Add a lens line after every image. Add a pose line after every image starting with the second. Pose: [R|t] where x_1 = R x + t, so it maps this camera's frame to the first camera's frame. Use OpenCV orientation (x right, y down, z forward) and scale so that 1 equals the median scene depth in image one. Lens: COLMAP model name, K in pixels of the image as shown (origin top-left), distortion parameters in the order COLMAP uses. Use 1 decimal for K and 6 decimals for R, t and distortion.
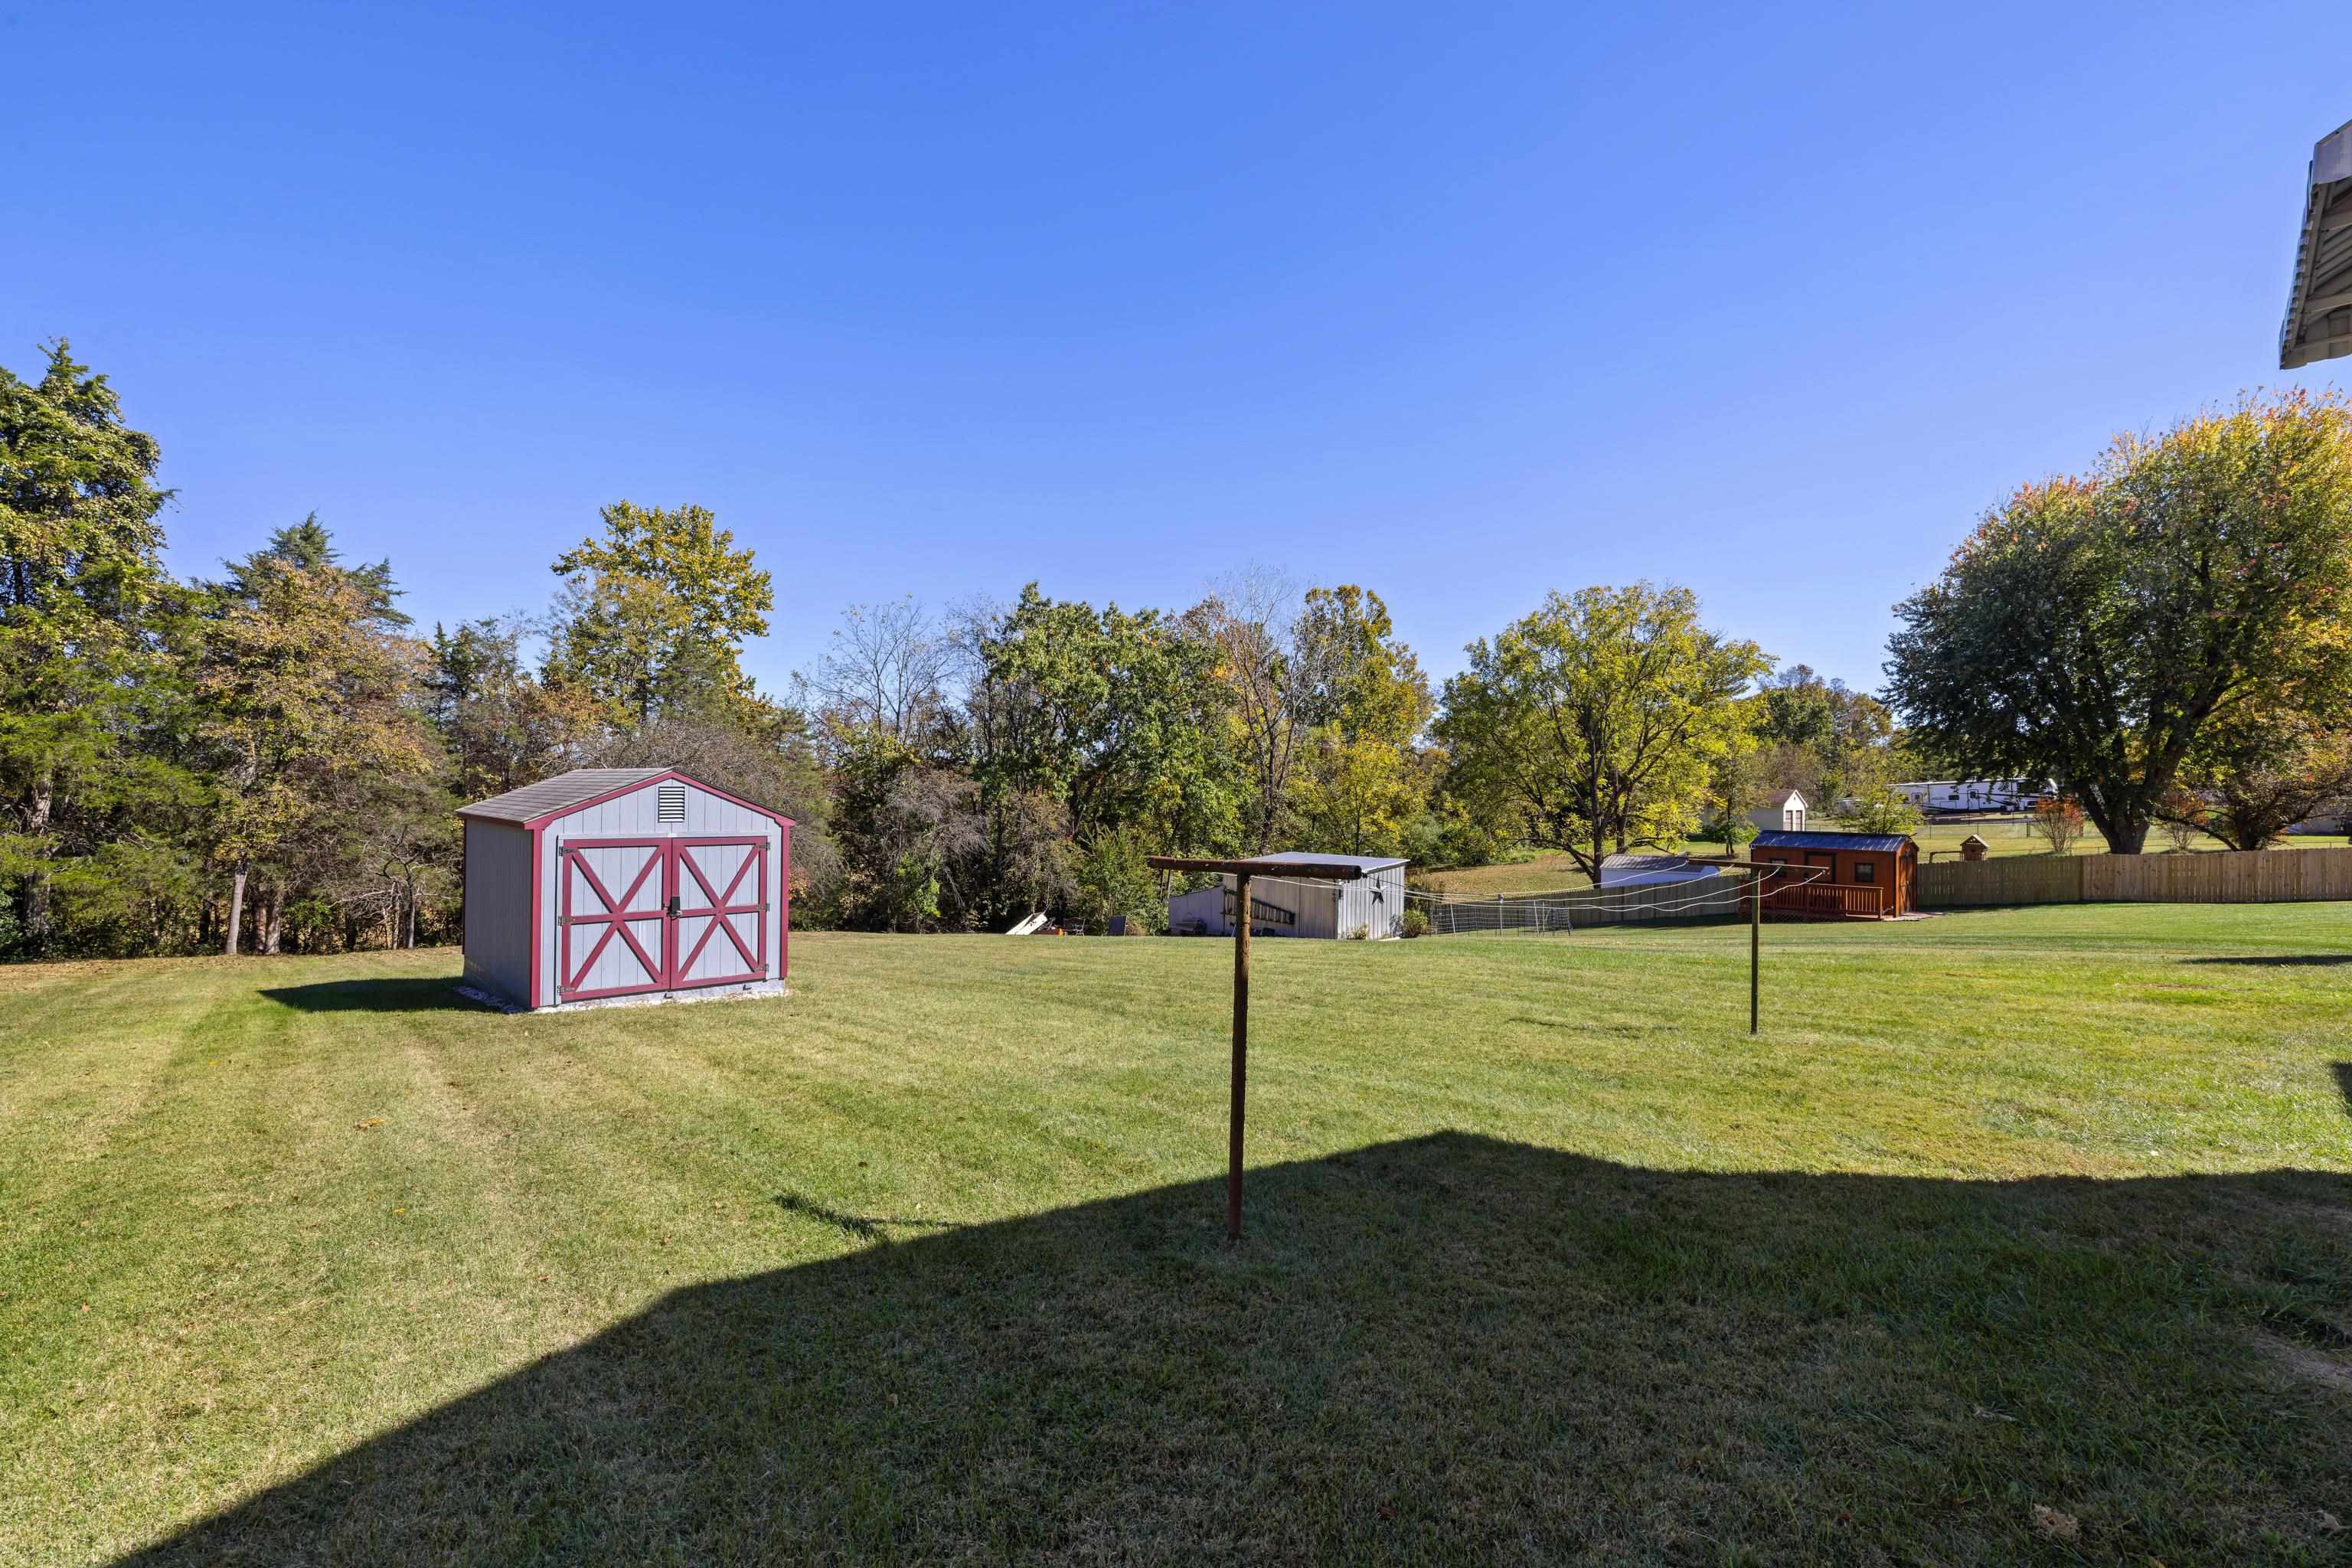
lens RADIAL K [[982.4, 0, 1178.3], [0, 982.4, 789.0], [0, 0, 1]] dist [-0.007240, 0.000730]
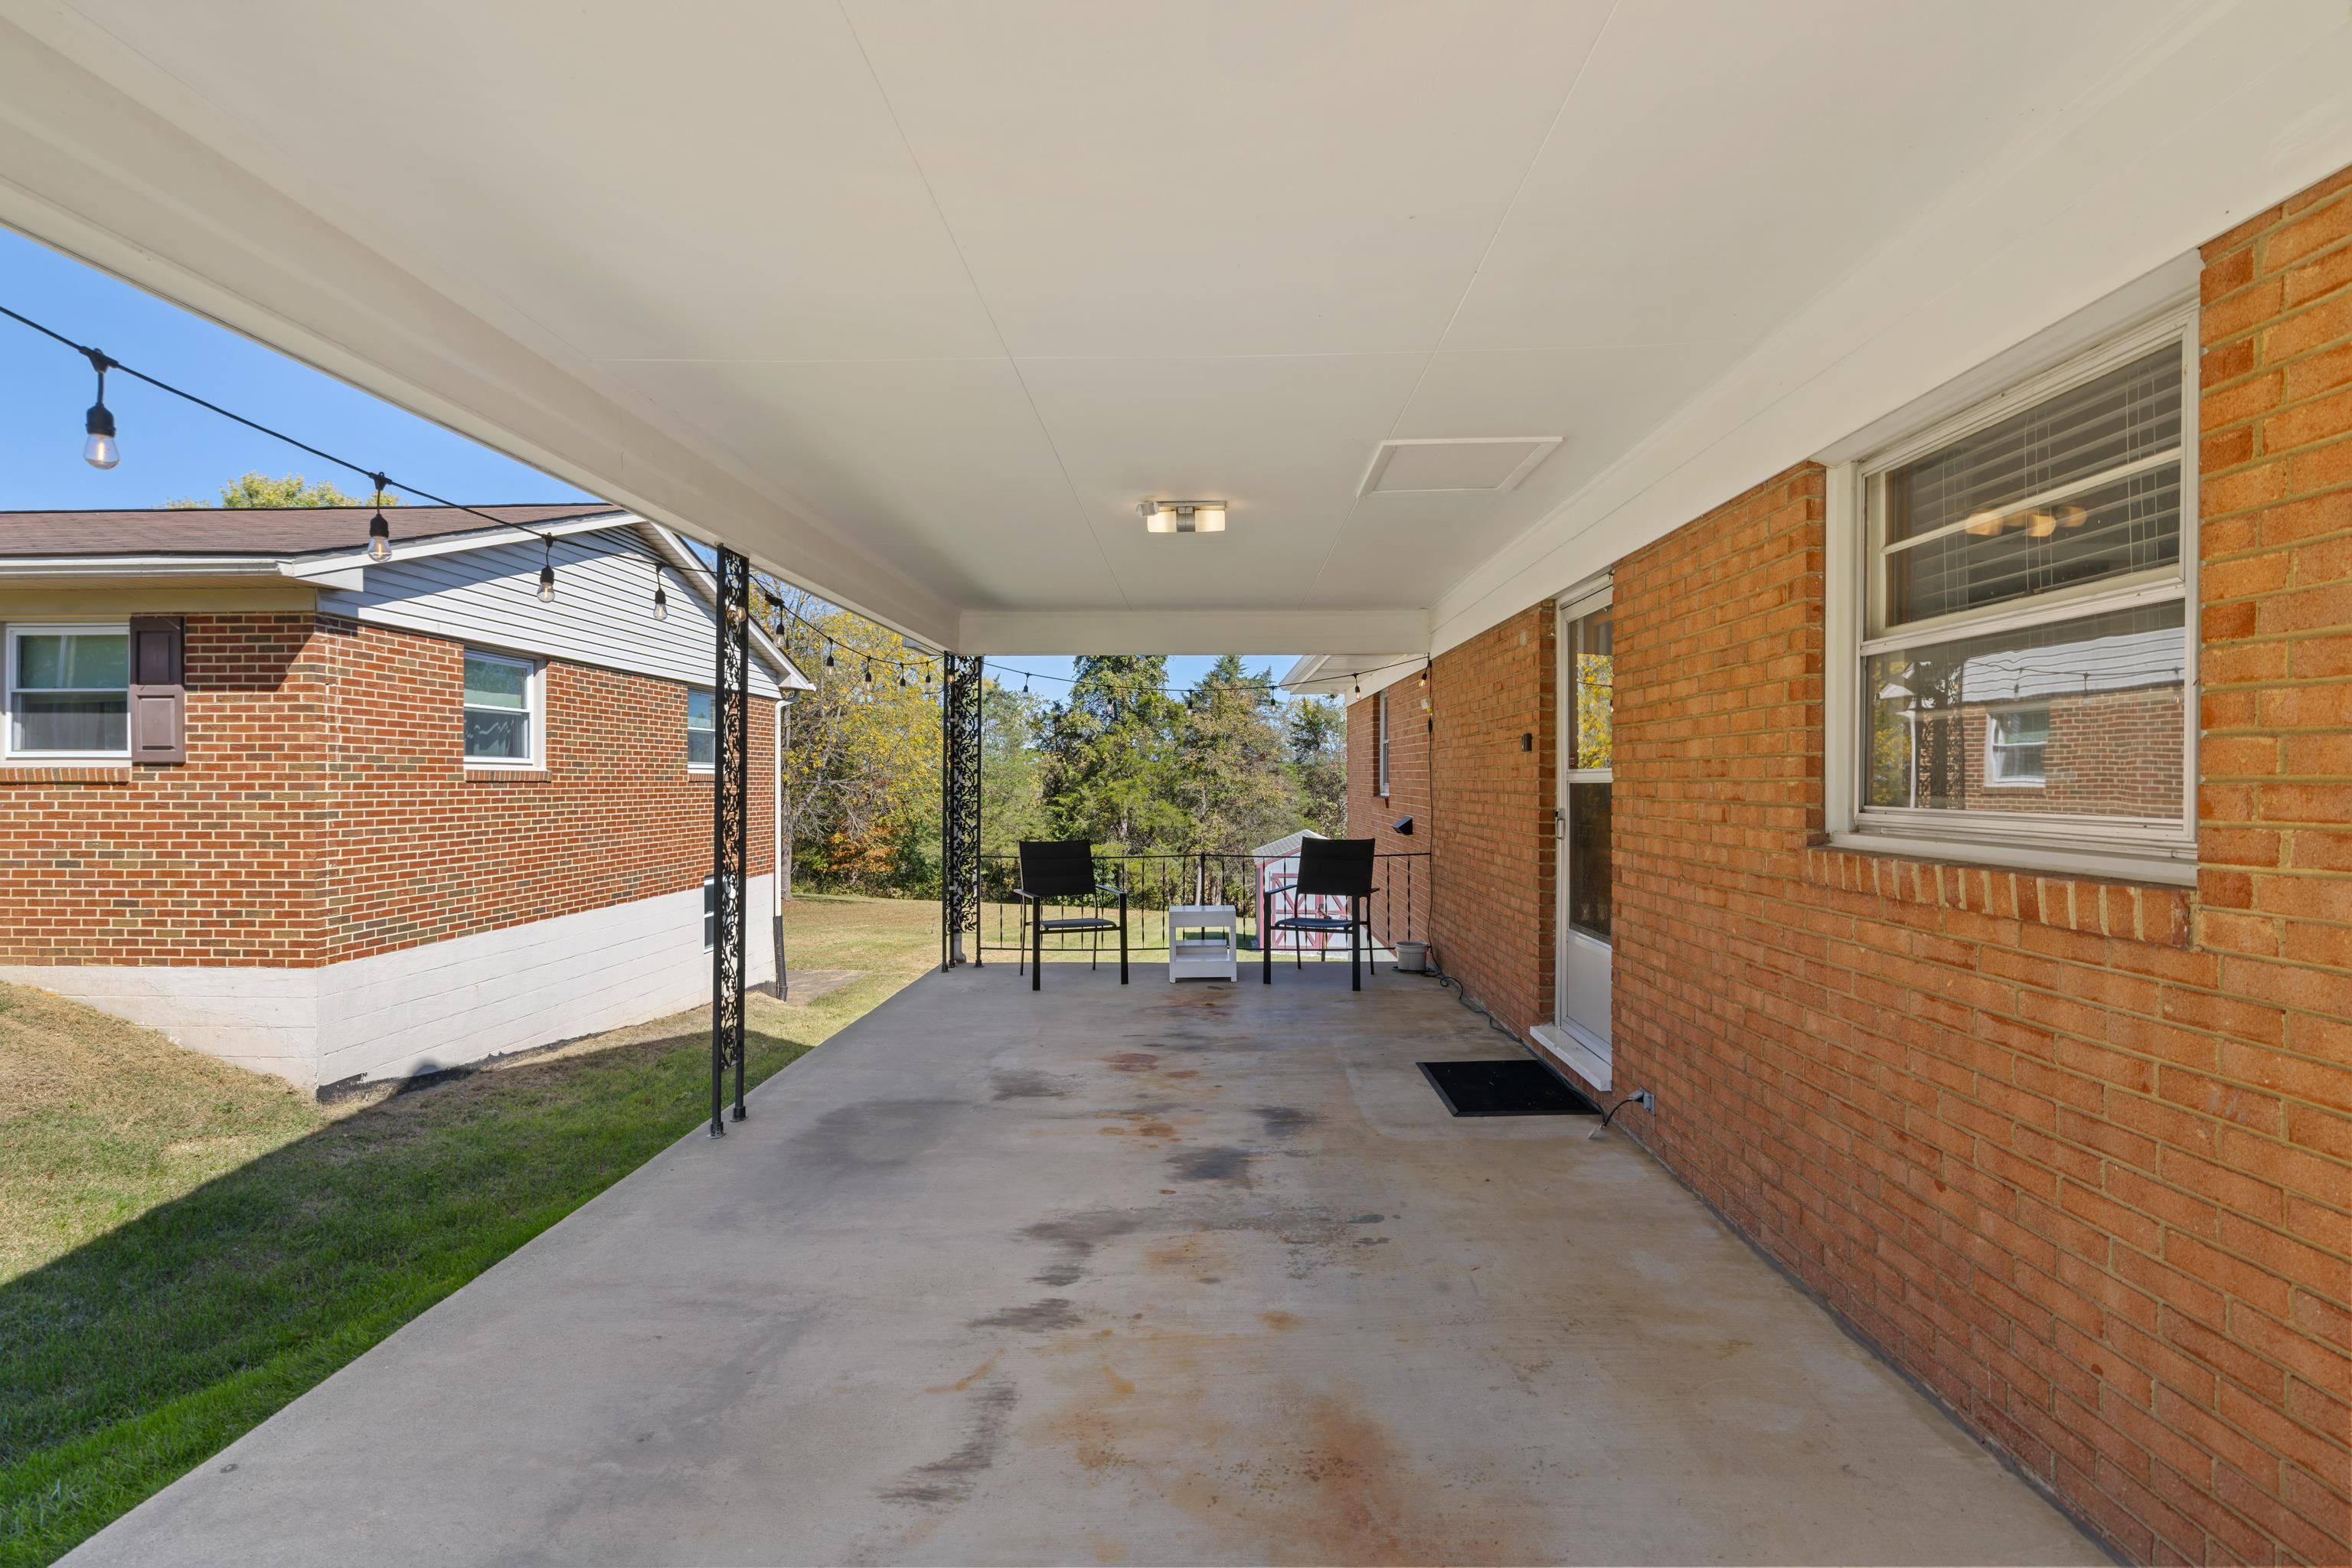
lens RADIAL K [[1038.0, 0, 1170.0], [0, 1038.0, 779.6], [0, 0, 1]] dist [-0.011052, 0.000201]
pose [[0.686212, -0.009244, -0.727342, 0.323217], [0.004524, 0.999954, -0.008441, -0.049313], [0.727387, 0.002502, 0.686223, -0.283950]]
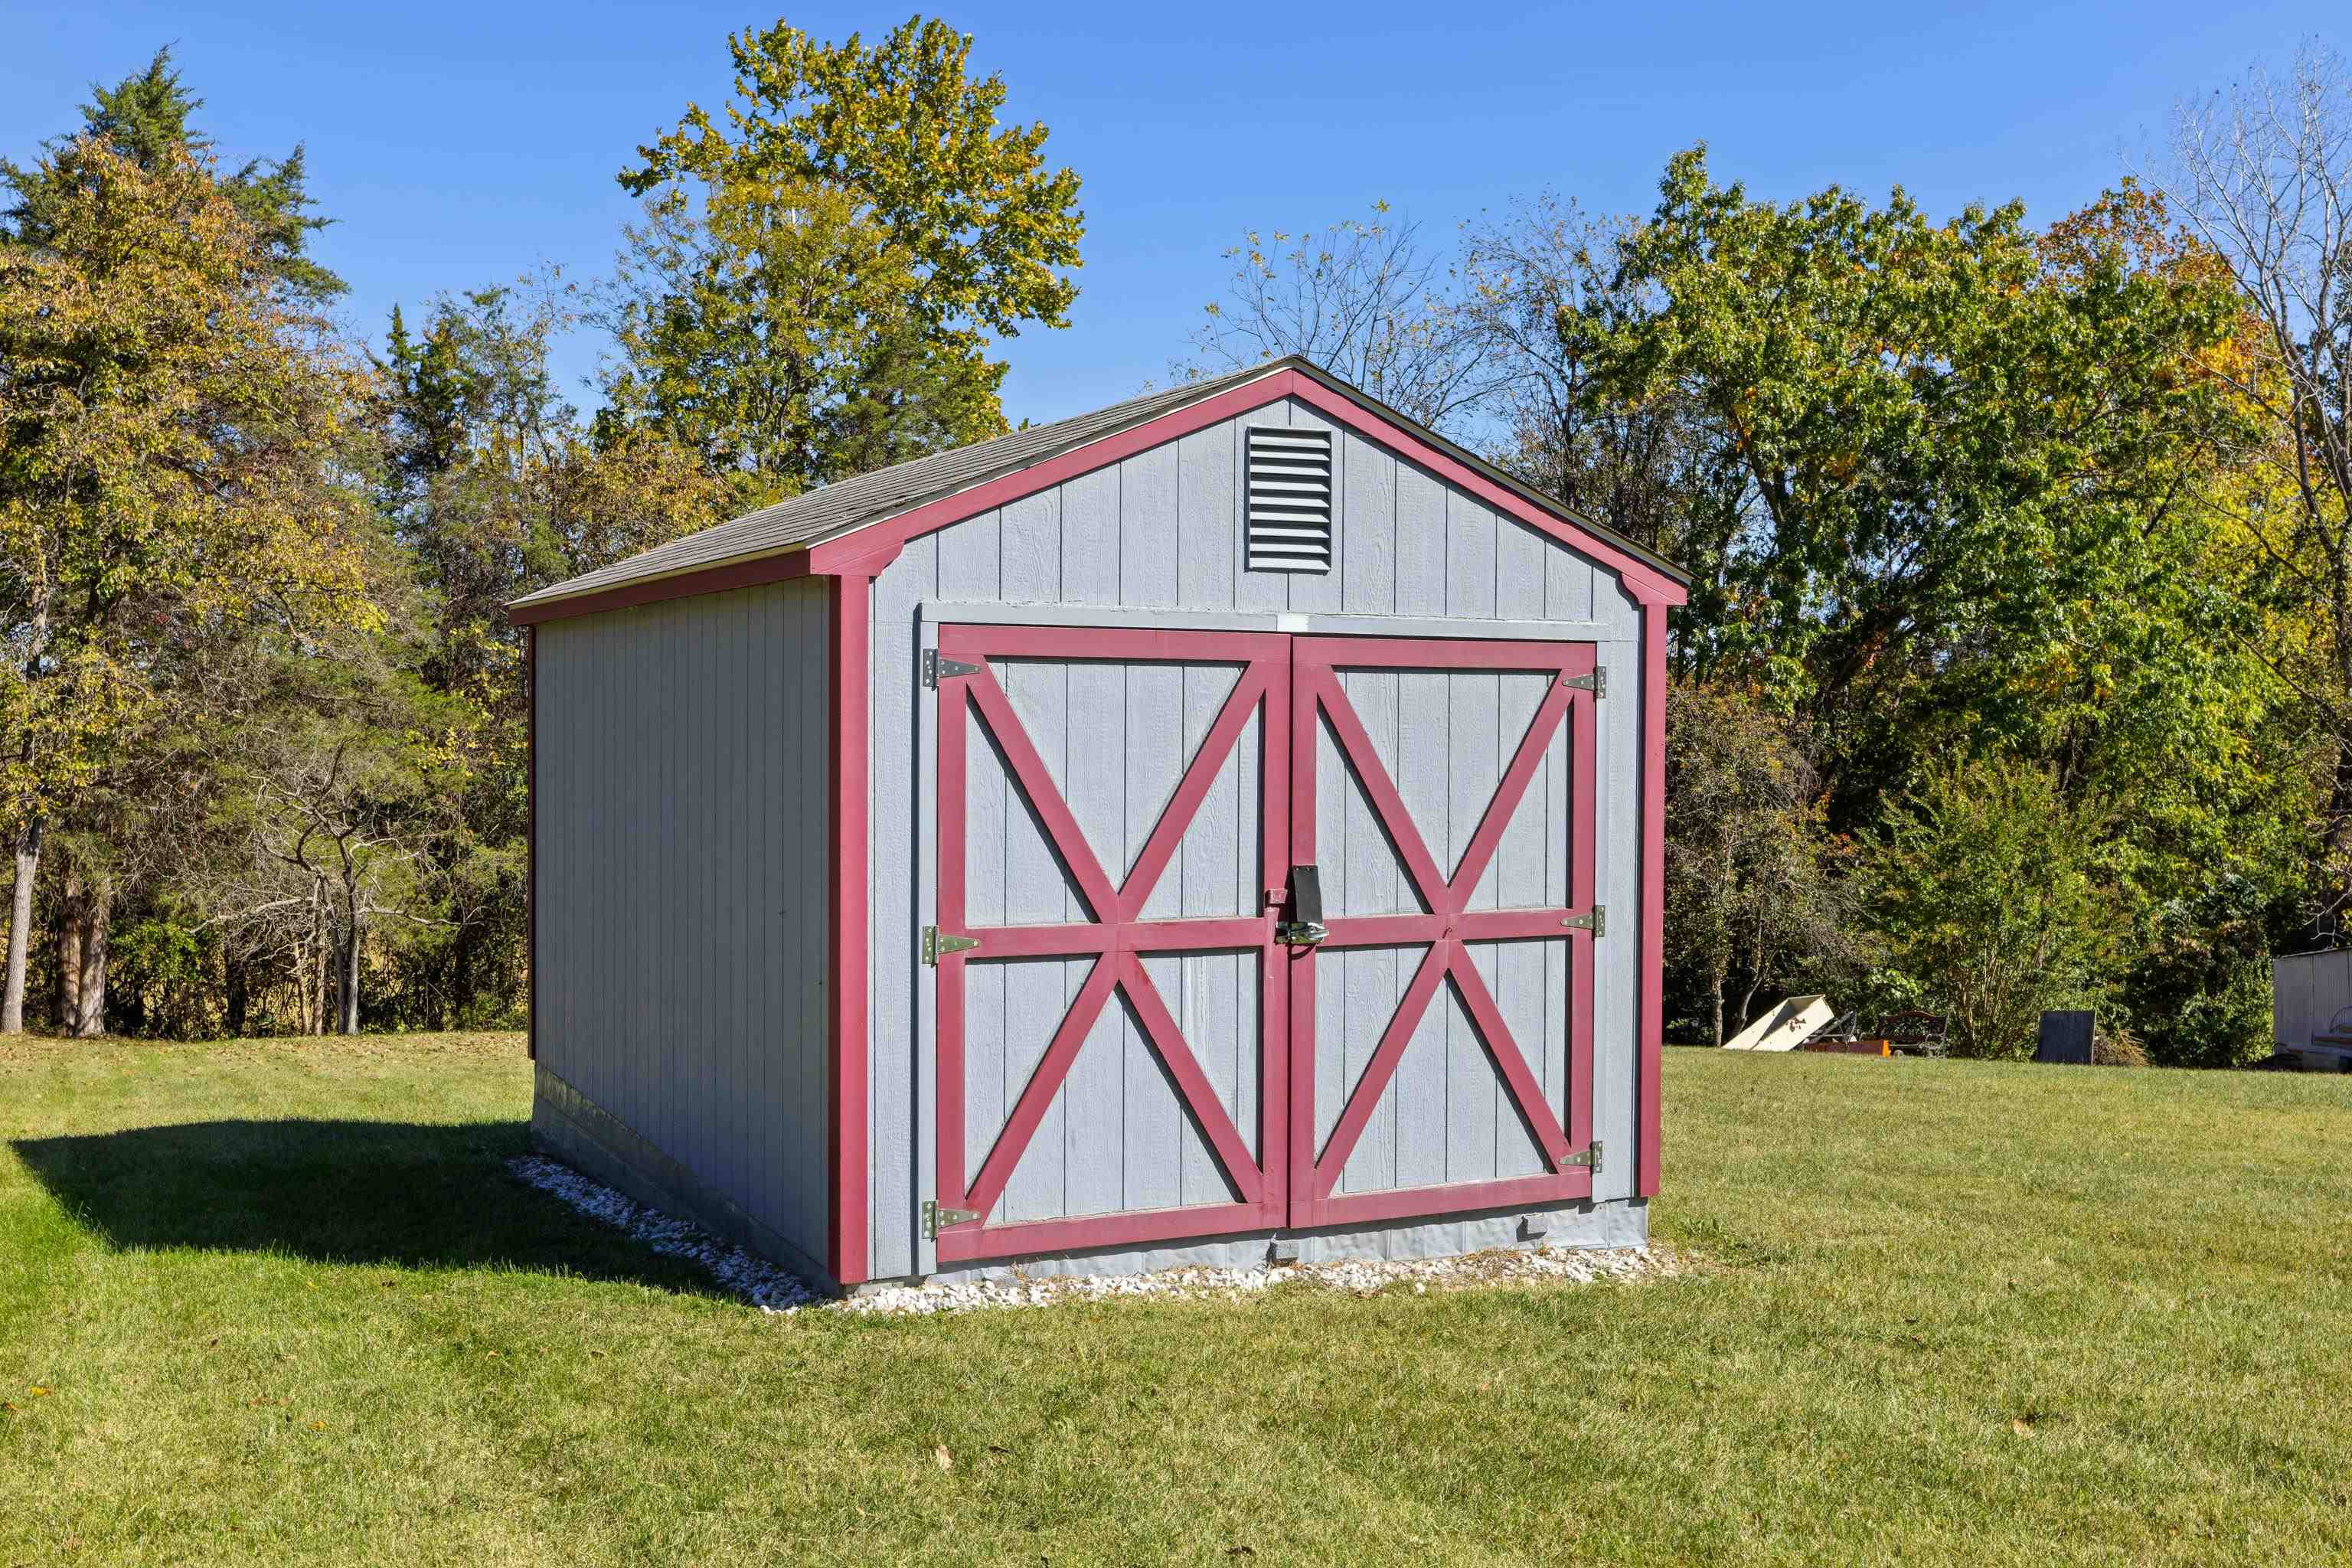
lens RADIAL K [[2281.4, 0, 1211.3], [0, 2281.4, 755.7], [0, 0, 1]] dist [-0.003954, 0.000000]
pose [[0.956253, -0.000035, -0.292542, -0.137750], [0.005271, 0.999840, 0.017111, 0.026862], [0.292494, -0.017904, 0.956100, 0.162840]]
